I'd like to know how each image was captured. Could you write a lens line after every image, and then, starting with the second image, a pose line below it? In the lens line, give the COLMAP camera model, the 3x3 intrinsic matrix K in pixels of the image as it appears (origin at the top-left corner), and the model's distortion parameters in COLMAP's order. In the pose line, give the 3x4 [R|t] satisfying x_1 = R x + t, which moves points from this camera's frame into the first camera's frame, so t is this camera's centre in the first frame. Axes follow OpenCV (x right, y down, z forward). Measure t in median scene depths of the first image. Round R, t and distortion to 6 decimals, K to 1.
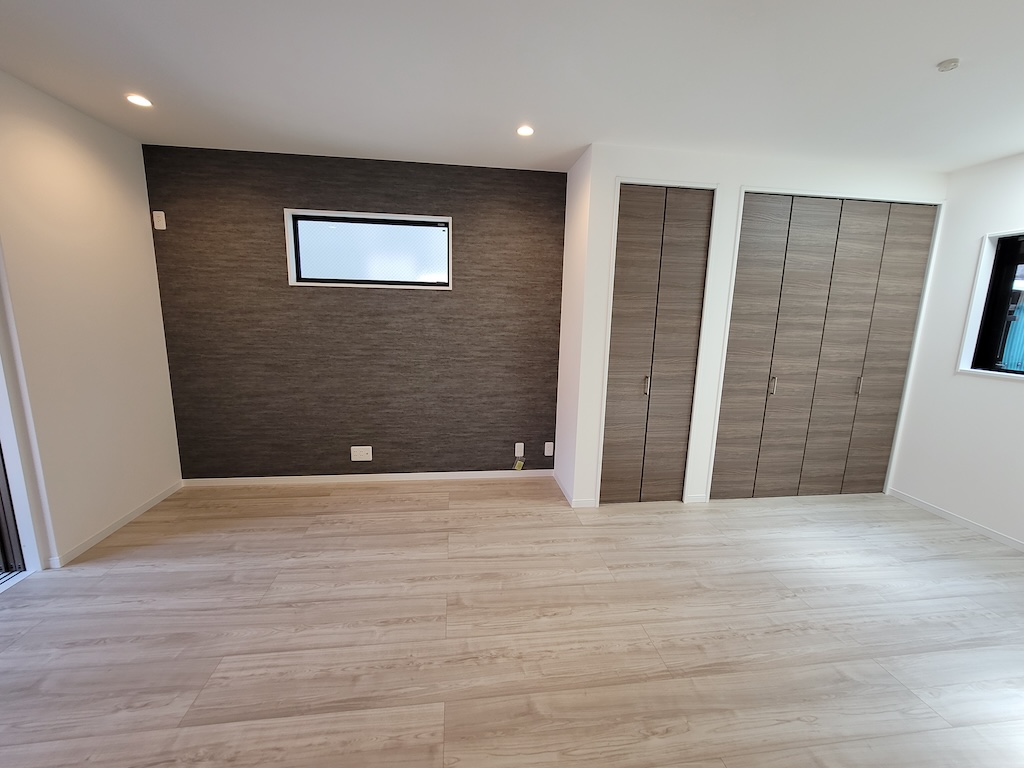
lens RADIAL K [[419.3, 0, 508.4], [0, 419.3, 382.6], [0, 0, 1]] dist [-0.009805, 0.004084]
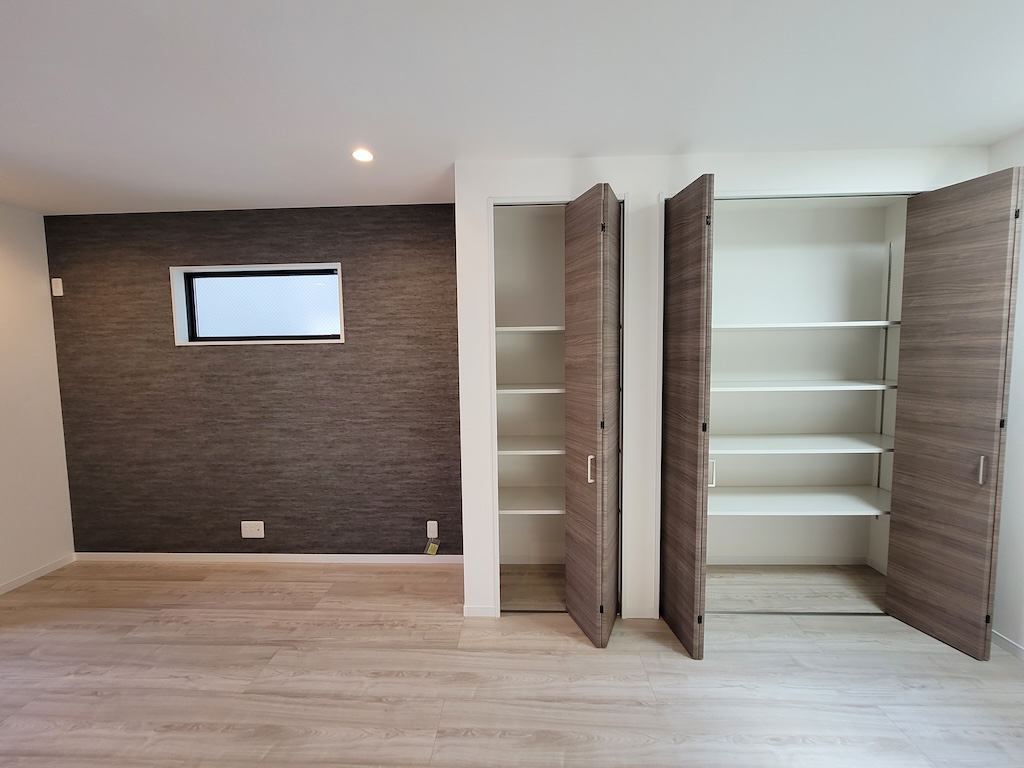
lens RADIAL K [[419.3, 0, 508.4], [0, 419.3, 382.6], [0, 0, 1]] dist [-0.009805, 0.004084]
pose [[0.984972, -0.025953, -0.170752, 0.360419], [0.007871, 0.994364, -0.105730, -0.043585], [0.172533, 0.102797, 0.979625, 0.212279]]
